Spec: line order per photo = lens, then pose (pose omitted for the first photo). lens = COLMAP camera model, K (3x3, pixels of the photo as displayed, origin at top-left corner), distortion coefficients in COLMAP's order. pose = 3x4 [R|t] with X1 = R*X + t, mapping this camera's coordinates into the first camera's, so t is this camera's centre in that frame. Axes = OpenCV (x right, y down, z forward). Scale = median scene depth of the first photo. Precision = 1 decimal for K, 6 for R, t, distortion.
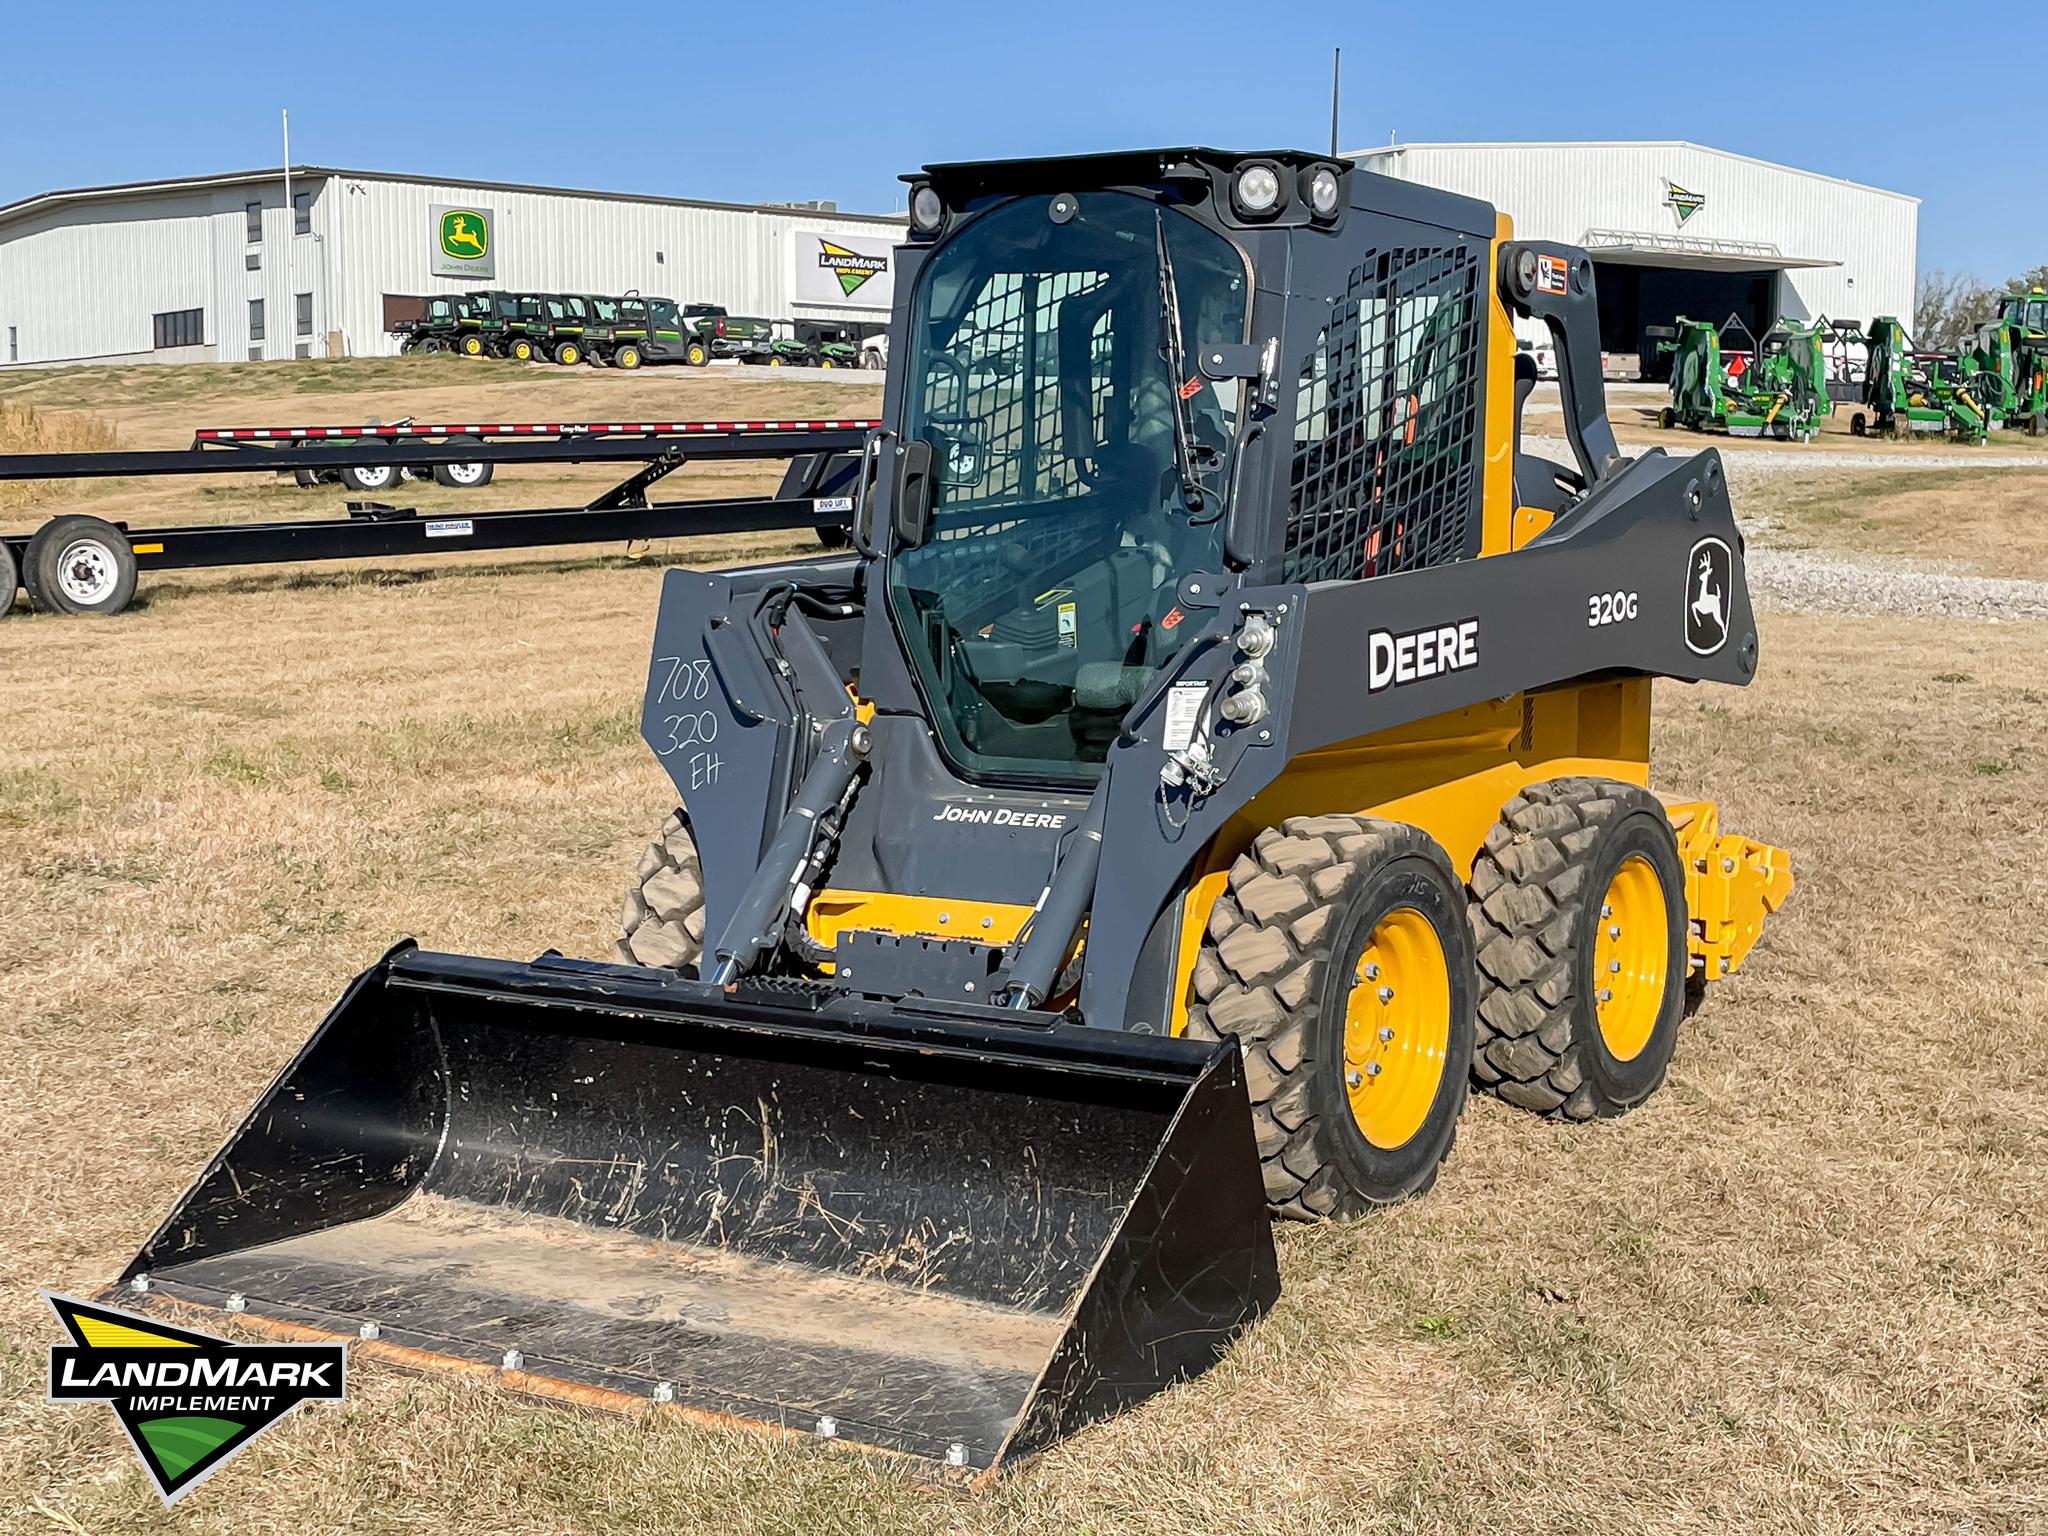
lens RADIAL K [[2907.2, 0, 1153.0], [0, 2907.2, 840.2], [0, 0, 1]] dist [0.119779, -0.104083]
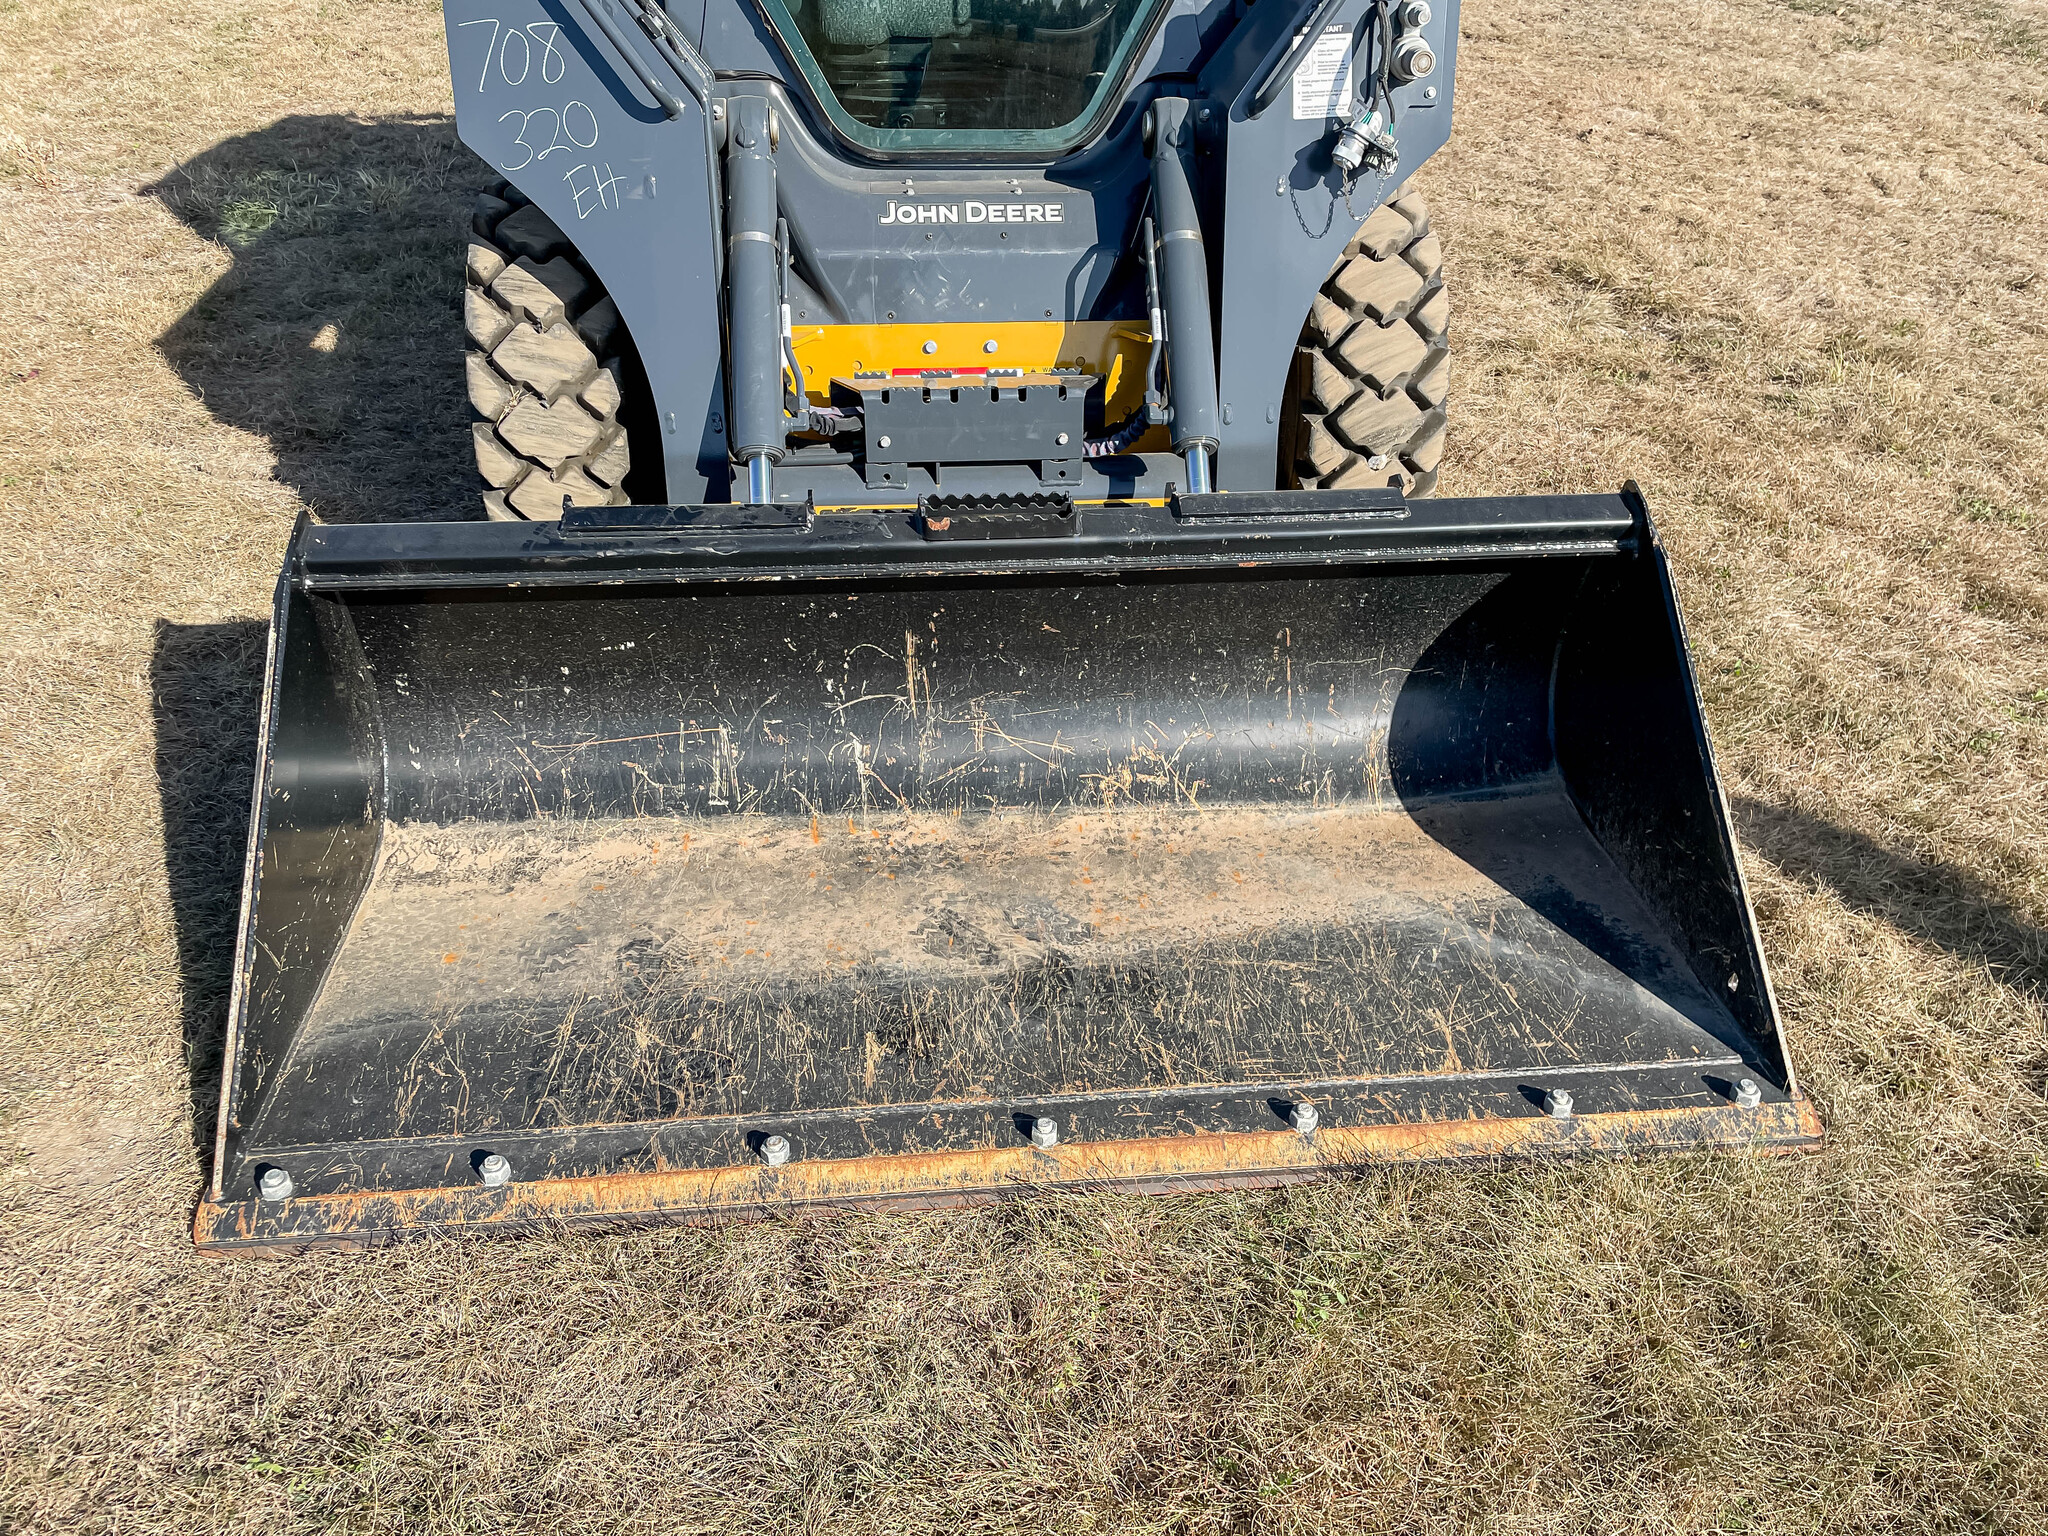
lens RADIAL K [[1535.8, 0, 1034.7], [0, 1535.8, 761.2], [0, 0, 1]] dist [0.097194, -0.122783]
pose [[0.797554, -0.311511, 0.516594, -0.331581], [0.059884, 0.893008, 0.446040, -0.067889], [-0.600268, -0.324805, 0.730876, 0.629879]]
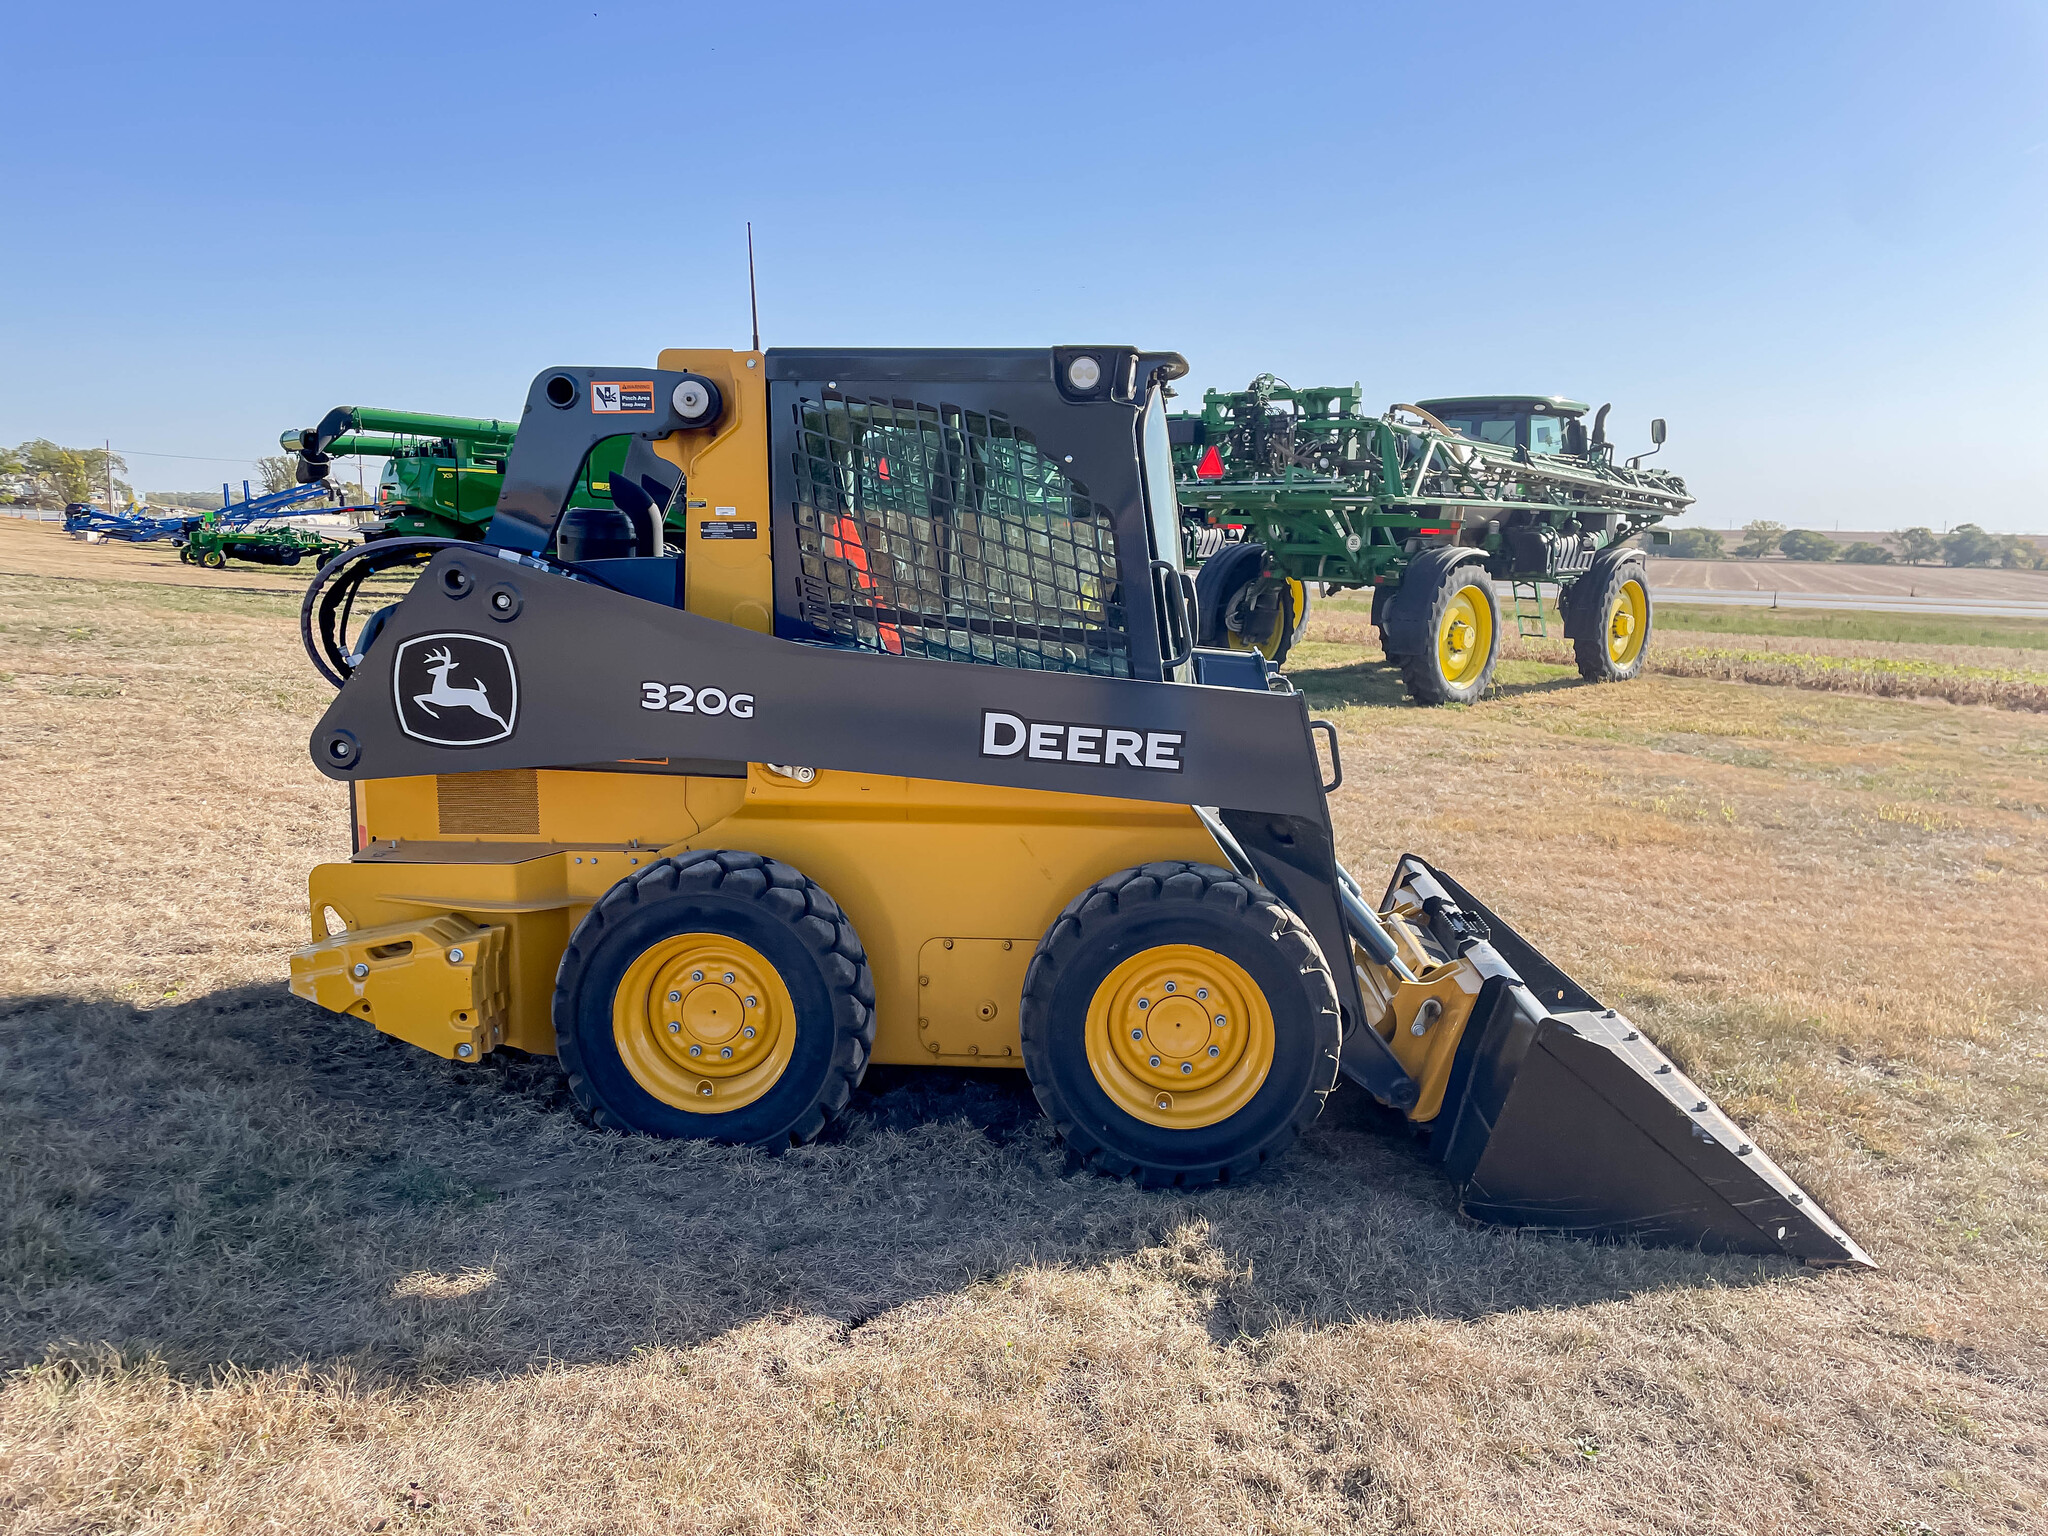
lens RADIAL K [[1535.8, 0, 1034.7], [0, 1535.8, 761.2], [0, 0, 1]] dist [0.097194, -0.122783]
pose [[-0.458242, -0.149412, 0.876180, -0.708821], [0.074445, 0.975854, 0.205344, -0.215494], [-0.885705, 0.159324, -0.436054, 1.476095]]
